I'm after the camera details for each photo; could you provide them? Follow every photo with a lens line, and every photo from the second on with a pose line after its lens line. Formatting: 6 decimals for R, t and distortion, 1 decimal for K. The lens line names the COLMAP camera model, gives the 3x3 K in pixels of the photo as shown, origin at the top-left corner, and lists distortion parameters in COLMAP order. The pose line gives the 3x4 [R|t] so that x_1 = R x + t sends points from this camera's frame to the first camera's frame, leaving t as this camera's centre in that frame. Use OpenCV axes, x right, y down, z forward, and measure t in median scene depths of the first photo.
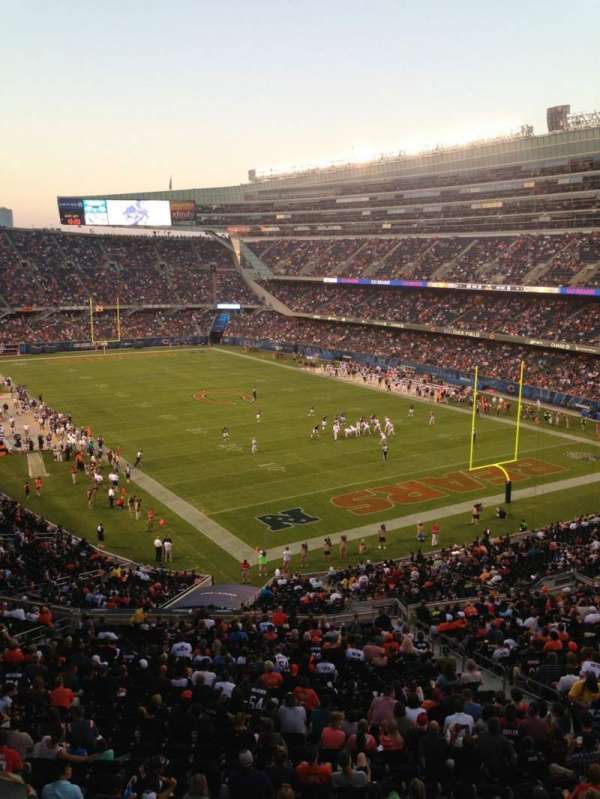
lens RADIAL K [[729.2, 0, 304.1], [0, 729.2, 406.1], [0, 0, 1]] dist [0.074105, 0.000000]
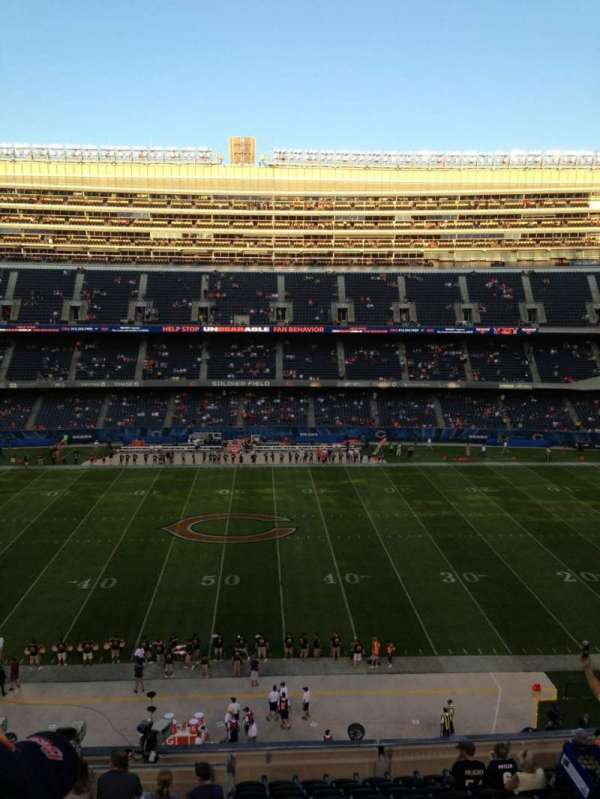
lens RADIAL K [[729.2, 0, 301.3], [0, 729.2, 399.7], [0, 0, 1]] dist [0.074105, 0.000000]
pose [[0.496837, -0.128150, 0.858330, -0.405965], [0.173916, 0.983676, 0.046195, -0.092335], [-0.850239, 0.126326, 0.511014, 0.435627]]
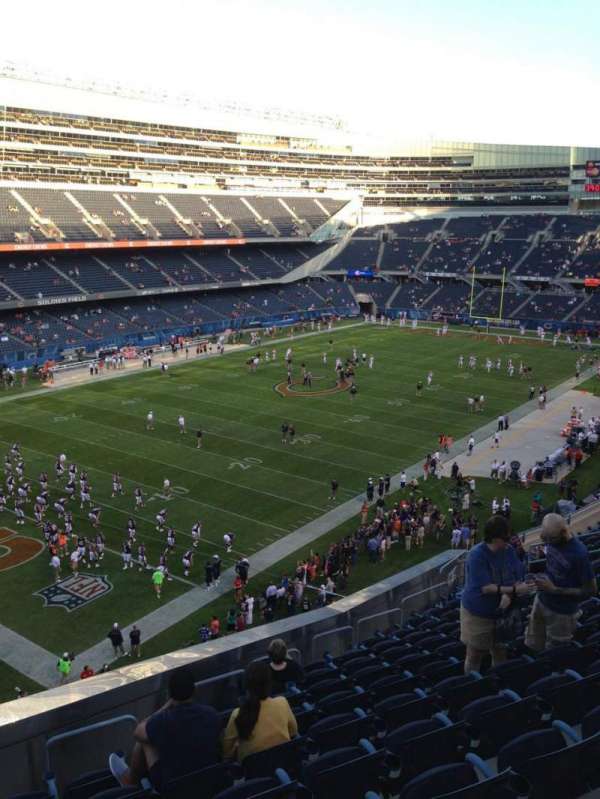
lens RADIAL K [[729.2, 0, 305.4], [0, 729.2, 394.8], [0, 0, 1]] dist [0.074105, 0.000000]
pose [[-0.353765, -0.240825, 0.903799, -0.605095], [0.176149, 0.931841, 0.317245, -0.189322], [-0.918598, 0.271434, -0.287232, 0.863986]]
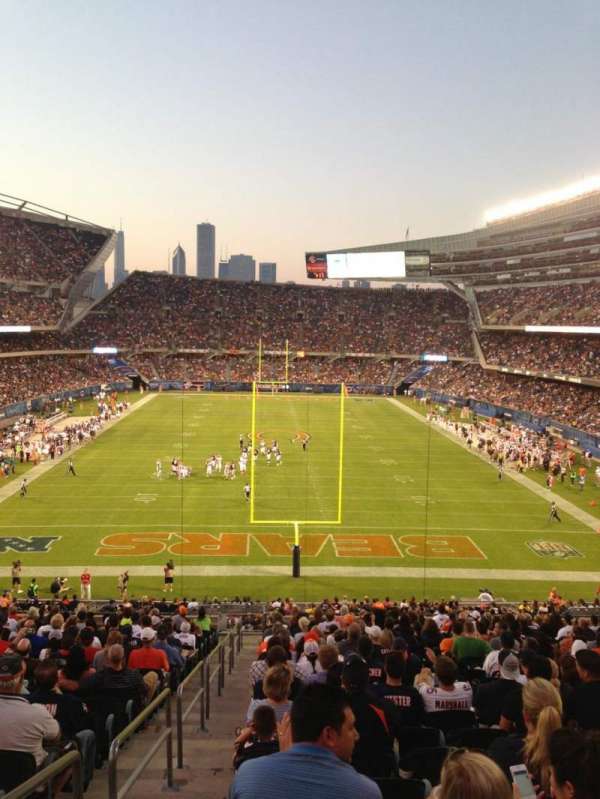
lens RADIAL K [[729.2, 0, 300.2], [0, 729.2, 410.8], [0, 0, 1]] dist [0.074105, 0.000000]
pose [[0.867889, 0.072464, -0.491445, 0.248915], [-0.116877, 0.991318, -0.060233, 0.005771], [0.482814, 0.109714, 0.868823, 0.149744]]
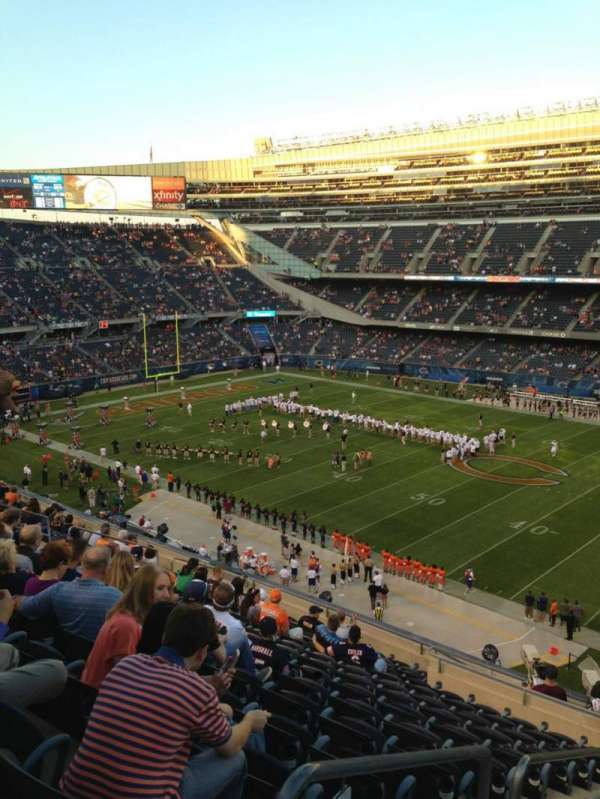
lens RADIAL K [[729.2, 0, 300.1], [0, 729.2, 402.6], [0, 0, 1]] dist [0.074105, 0.000000]
pose [[0.969798, -0.062544, 0.235755, -0.299752], [0.060703, 0.998042, 0.015068, -0.062669], [-0.236236, -0.000302, 0.971696, 0.289900]]
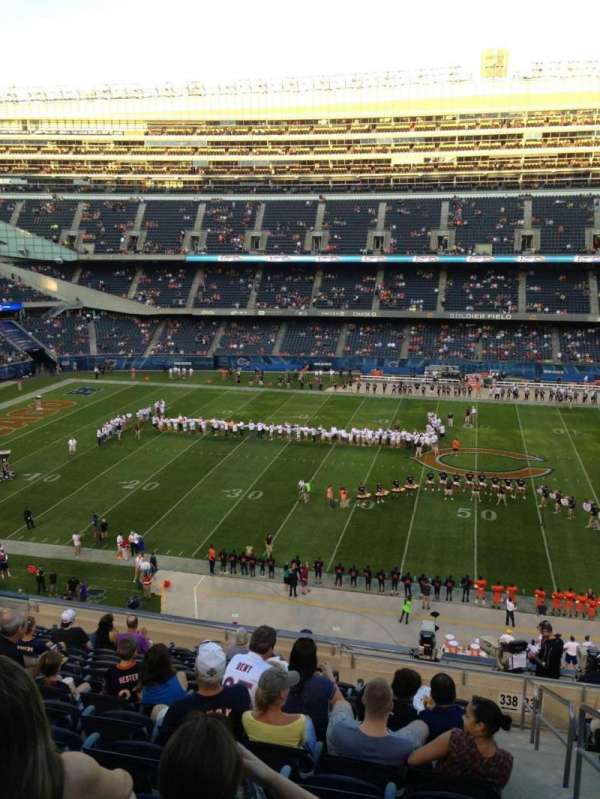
lens RADIAL K [[729.2, 0, 304.6], [0, 729.2, 401.3], [0, 0, 1]] dist [0.074105, 0.000000]
pose [[0.718415, -0.173024, 0.673753, -0.420144], [0.149003, 0.984367, 0.093912, -0.095580], [-0.679469, 0.032923, 0.732965, 0.456654]]
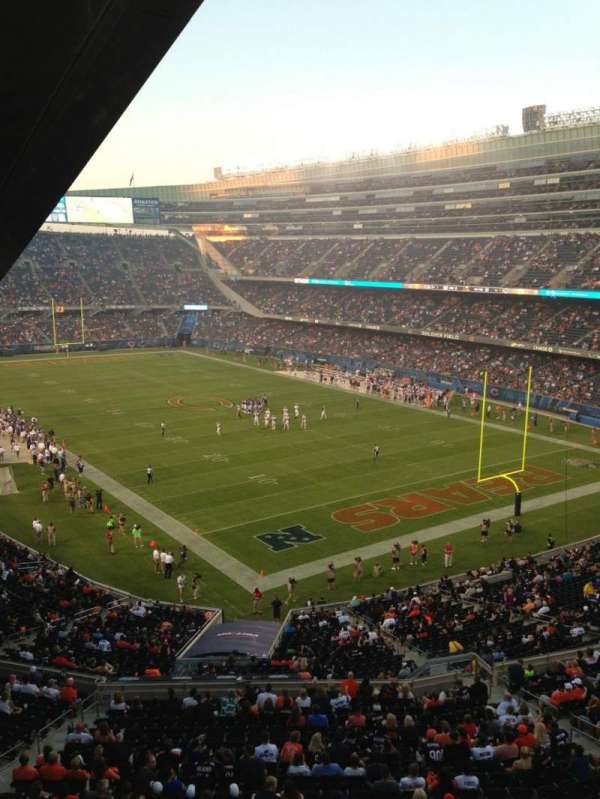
lens RADIAL K [[729.2, 0, 302.1], [0, 729.2, 404.8], [0, 0, 1]] dist [0.074105, 0.000000]
pose [[0.998348, -0.006058, 0.057137, -0.021732], [0.006219, 0.999977, -0.002645, -0.004374], [-0.057120, 0.002996, 0.998363, 0.027230]]
